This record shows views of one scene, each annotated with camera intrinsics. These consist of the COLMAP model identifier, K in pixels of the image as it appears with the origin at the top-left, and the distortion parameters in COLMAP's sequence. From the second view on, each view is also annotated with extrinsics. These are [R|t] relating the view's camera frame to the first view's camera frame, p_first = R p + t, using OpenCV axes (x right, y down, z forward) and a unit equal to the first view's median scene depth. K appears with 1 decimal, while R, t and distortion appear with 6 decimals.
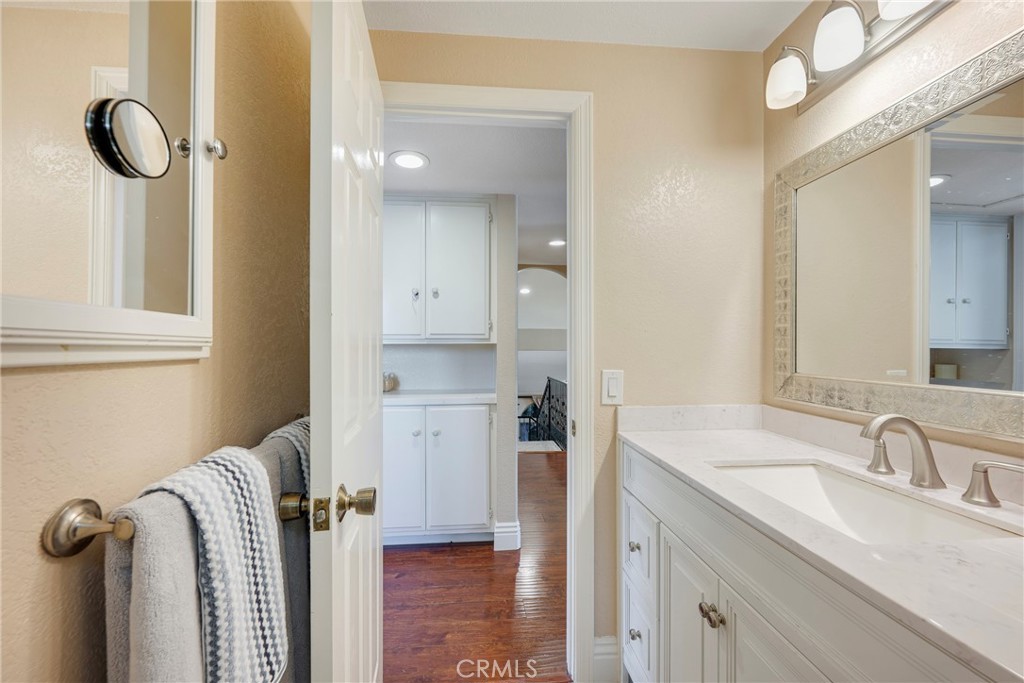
lens RADIAL K [[415.6, 0, 510.6], [0, 415.6, 345.4], [0, 0, 1]] dist [-0.002577, 0.000056]
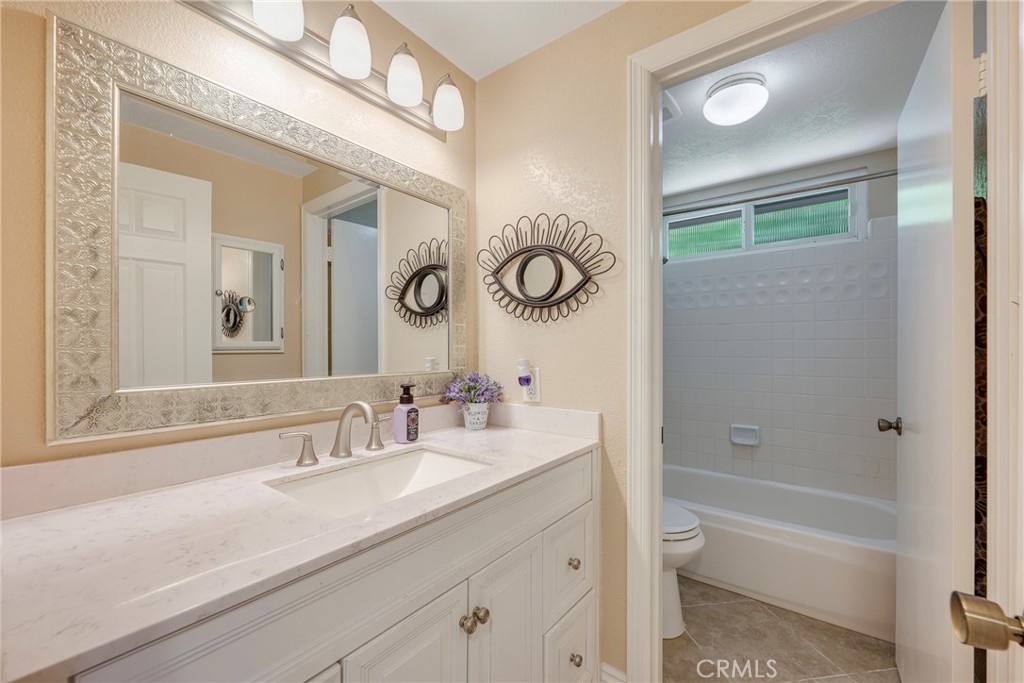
lens RADIAL K [[415.6, 0, 510.6], [0, 415.6, 345.4], [0, 0, 1]] dist [-0.002577, 0.000056]
pose [[-0.739954, -0.011824, 0.672554, -0.176763], [-0.013223, 0.999908, 0.003031, -0.007643], [-0.672528, -0.006650, -0.740042, 1.226436]]
